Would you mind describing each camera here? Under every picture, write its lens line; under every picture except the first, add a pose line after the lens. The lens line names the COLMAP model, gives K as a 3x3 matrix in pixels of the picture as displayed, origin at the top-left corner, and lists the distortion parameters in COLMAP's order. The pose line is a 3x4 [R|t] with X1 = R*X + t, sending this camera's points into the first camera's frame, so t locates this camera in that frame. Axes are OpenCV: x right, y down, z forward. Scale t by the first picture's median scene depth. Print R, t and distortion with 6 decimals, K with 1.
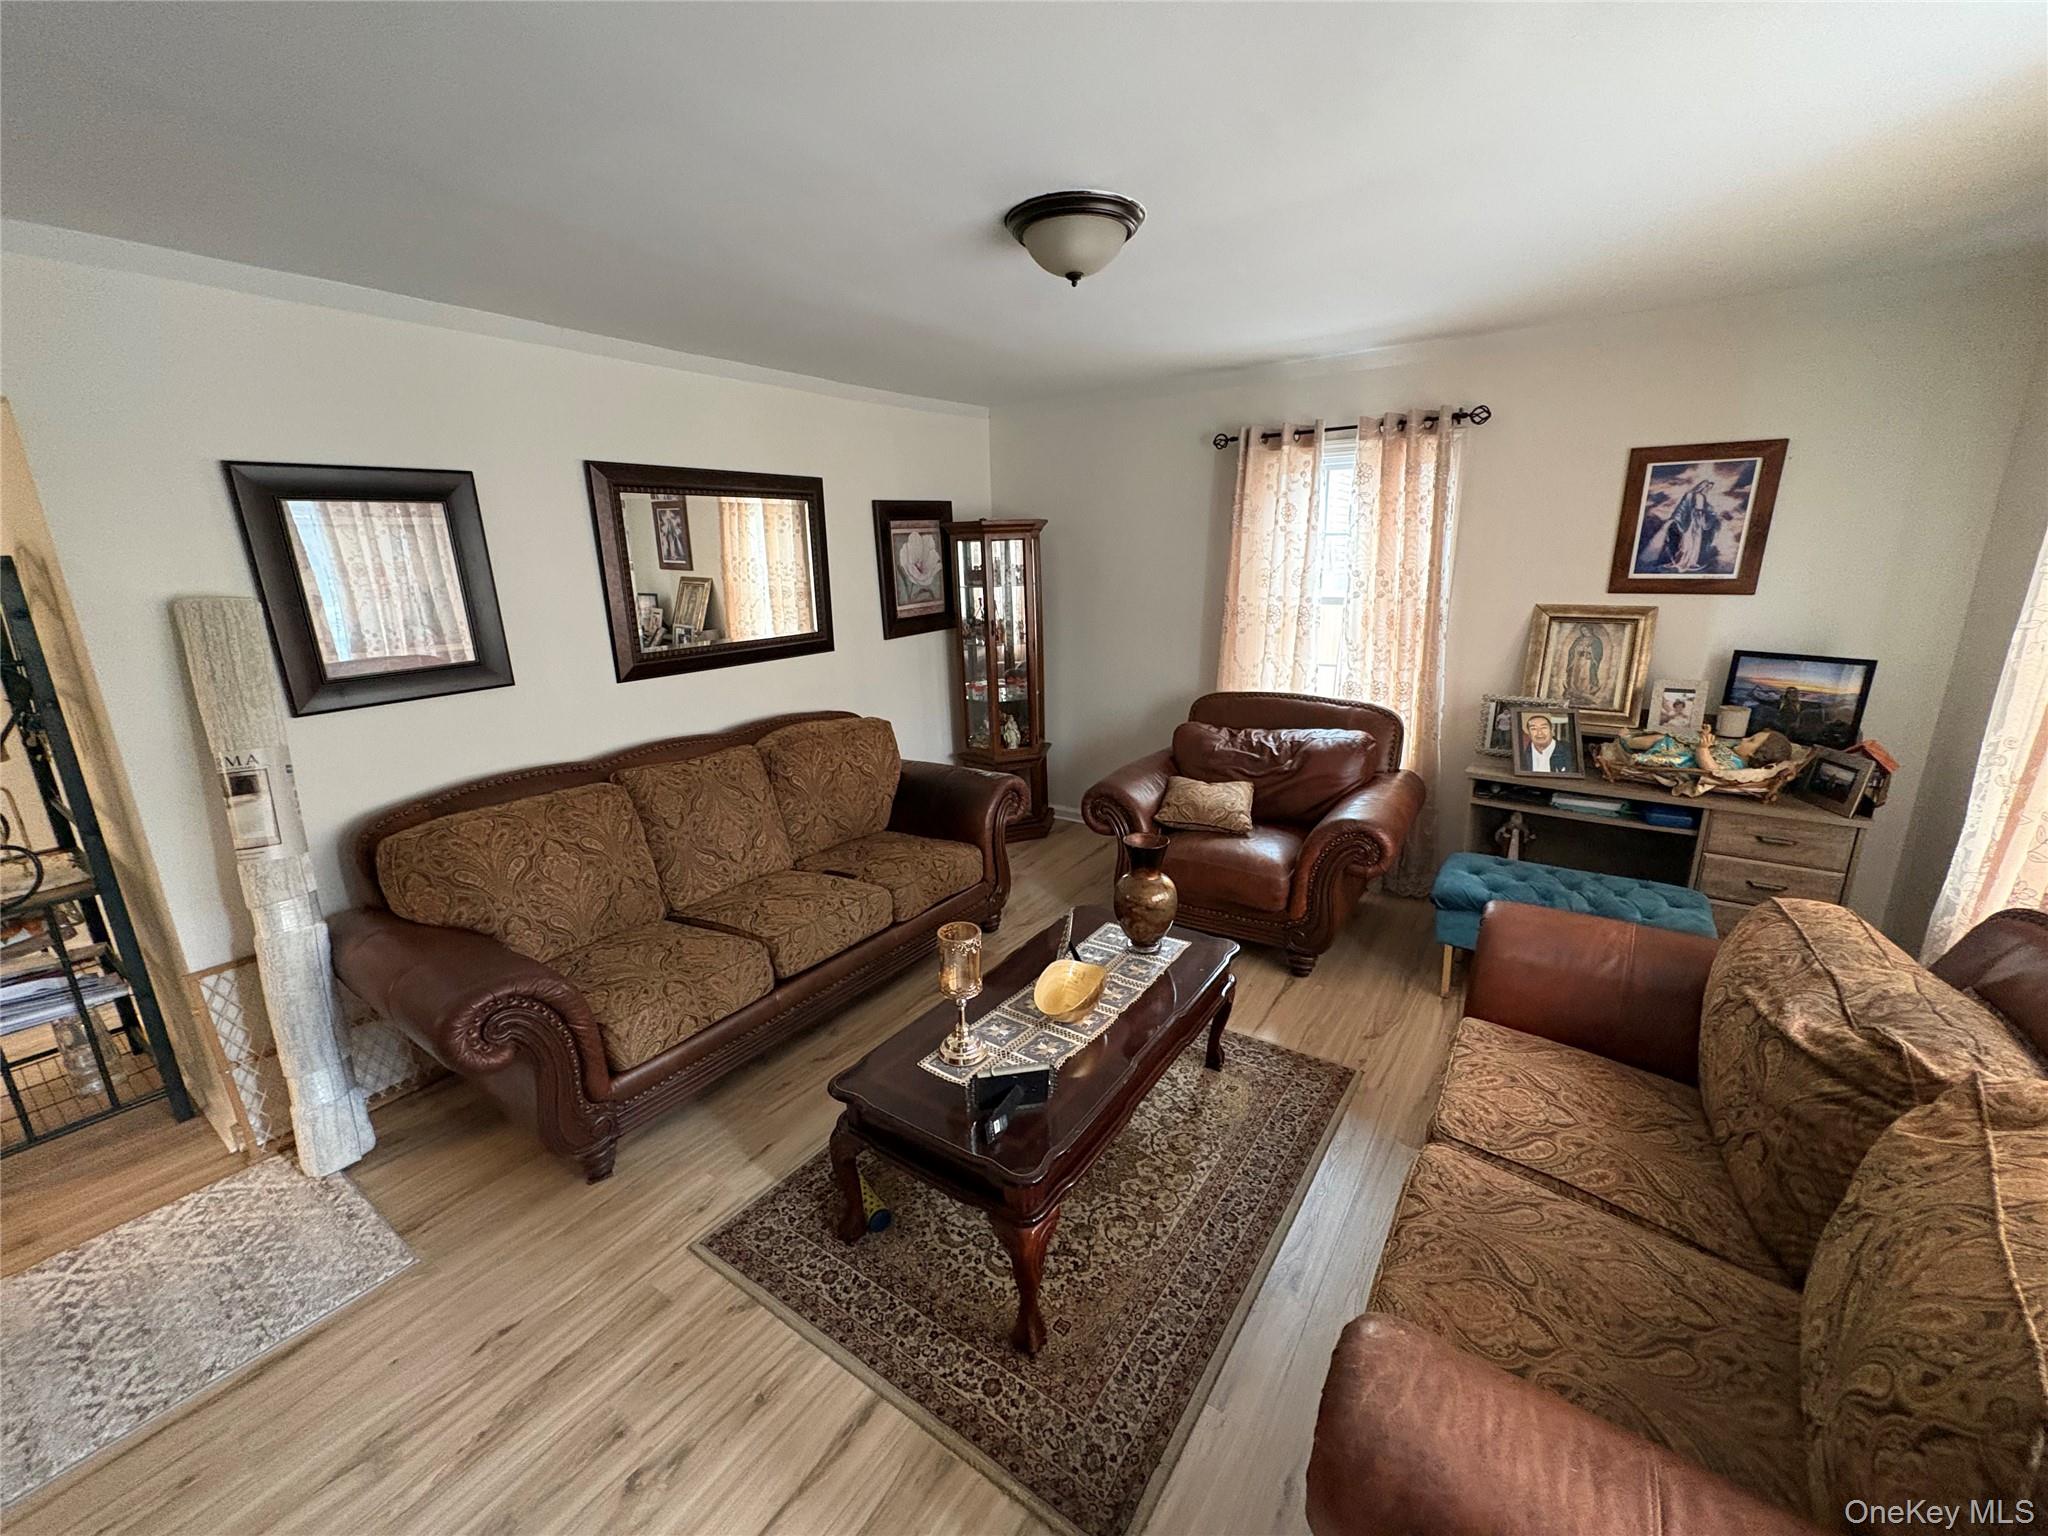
lens RADIAL K [[827.4, 0, 1023.0], [0, 827.4, 765.6], [0, 0, 1]] dist [0.000190, -0.000093]
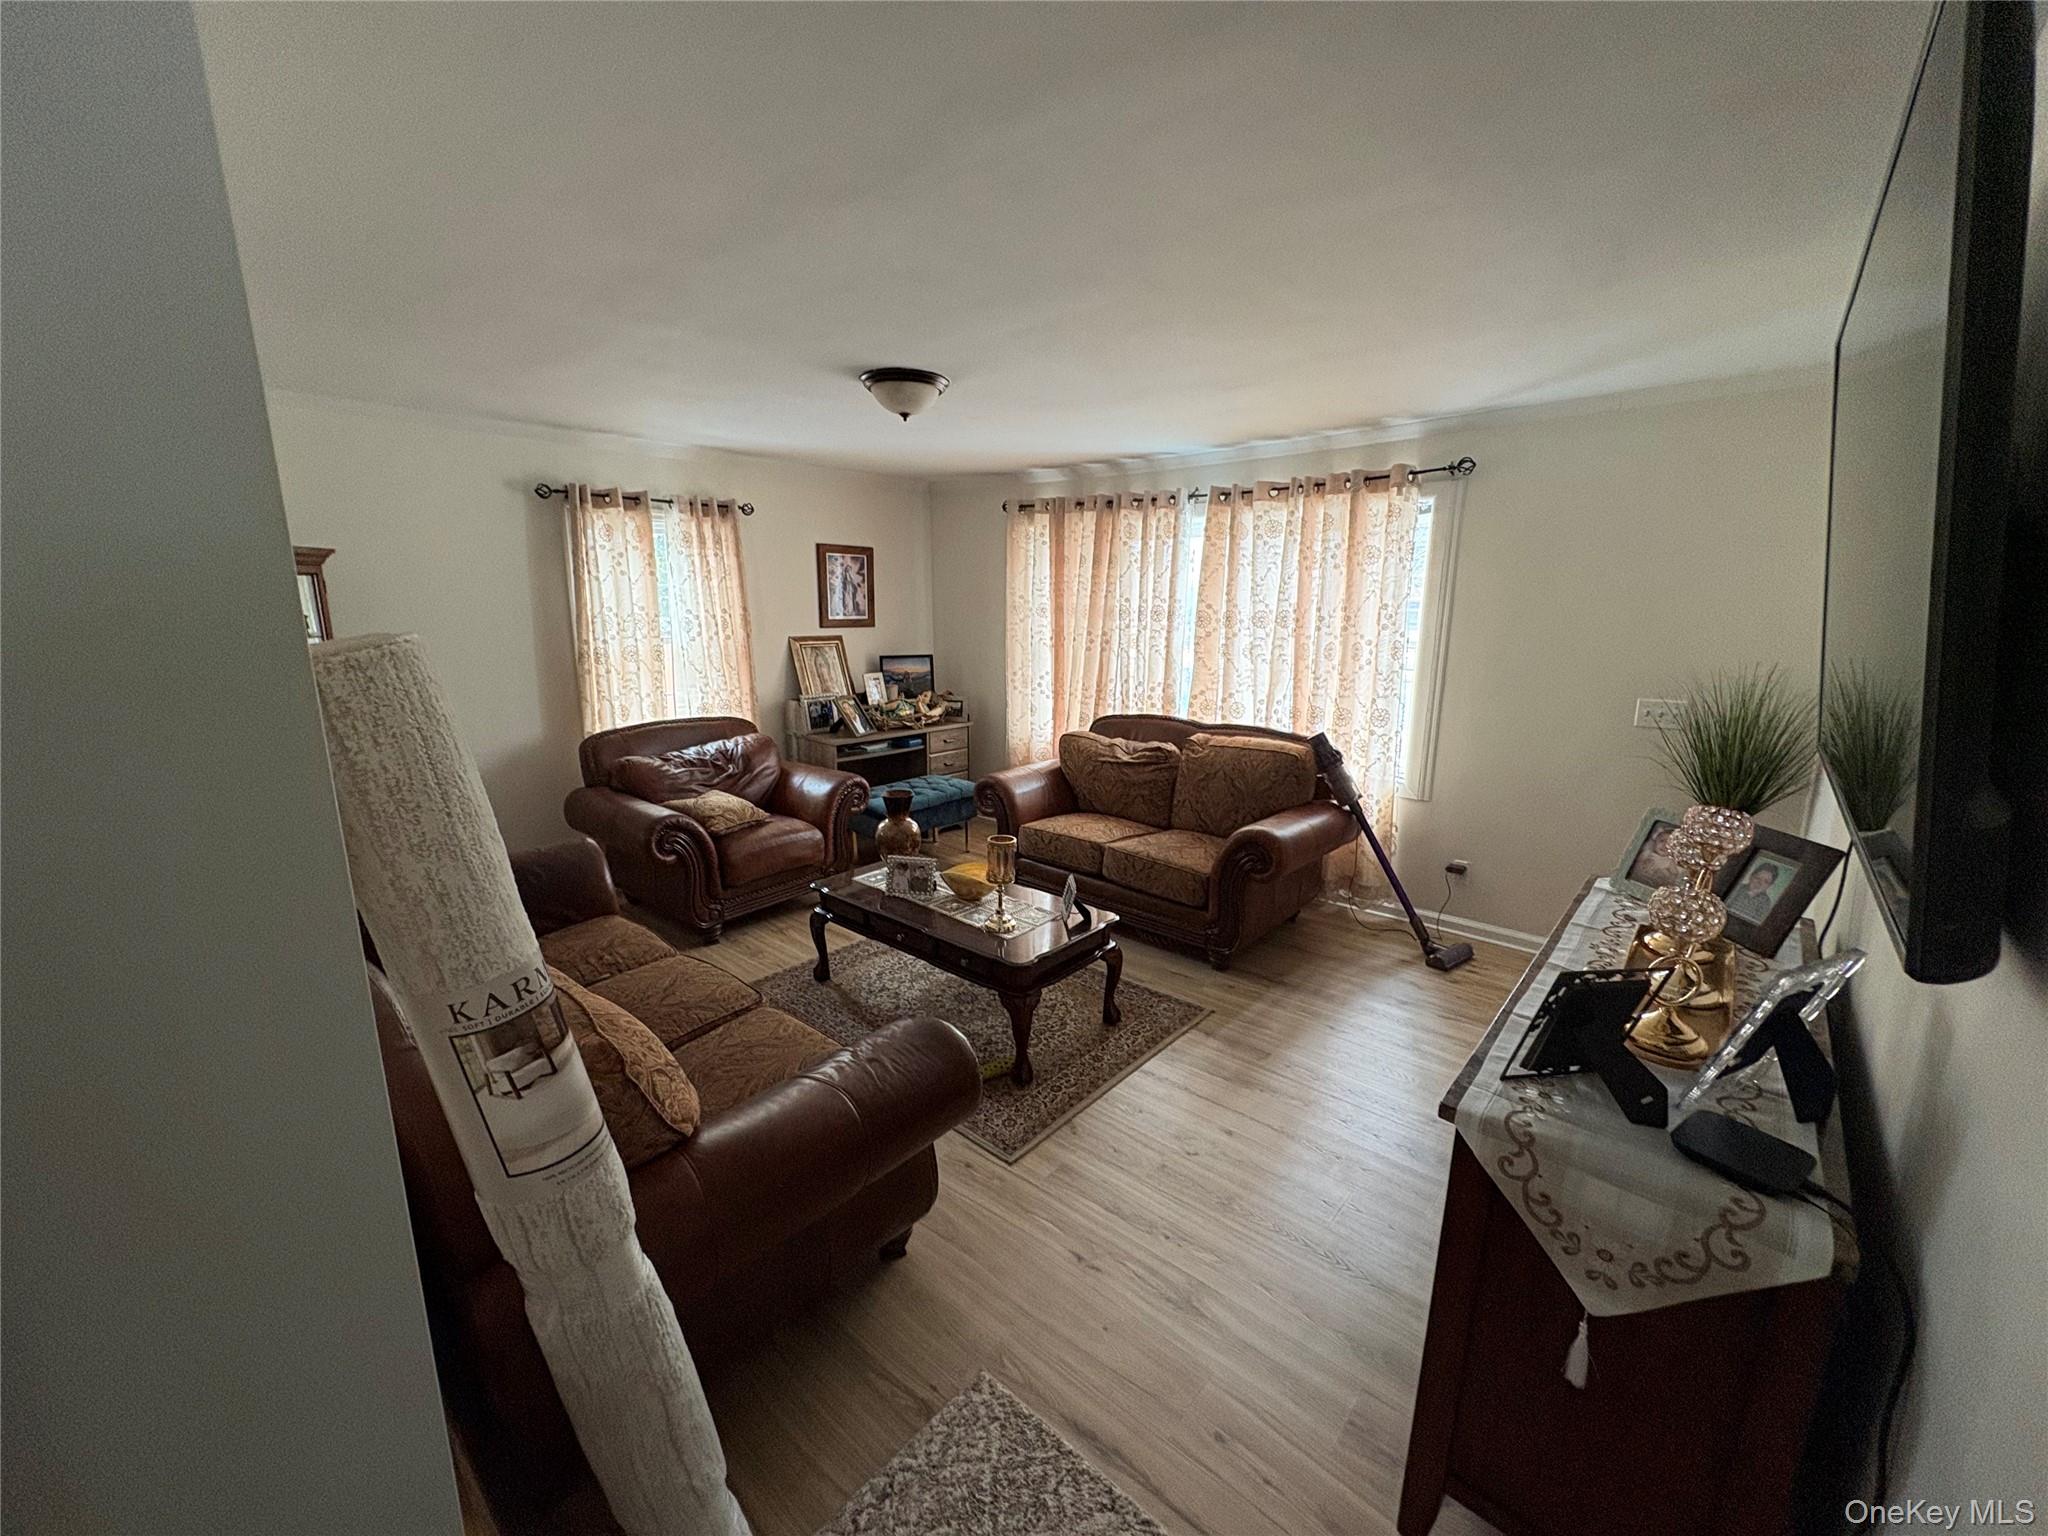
lens RADIAL K [[811.0, 0, 1029.9], [0, 811.0, 773.1], [0, 0, 1]] dist [0.001136, -0.000435]
pose [[0.108845, -0.188435, 0.976035, -0.895612], [0.241542, 0.957456, 0.157912, -0.086452], [-0.964267, 0.218566, 0.149729, 0.418958]]
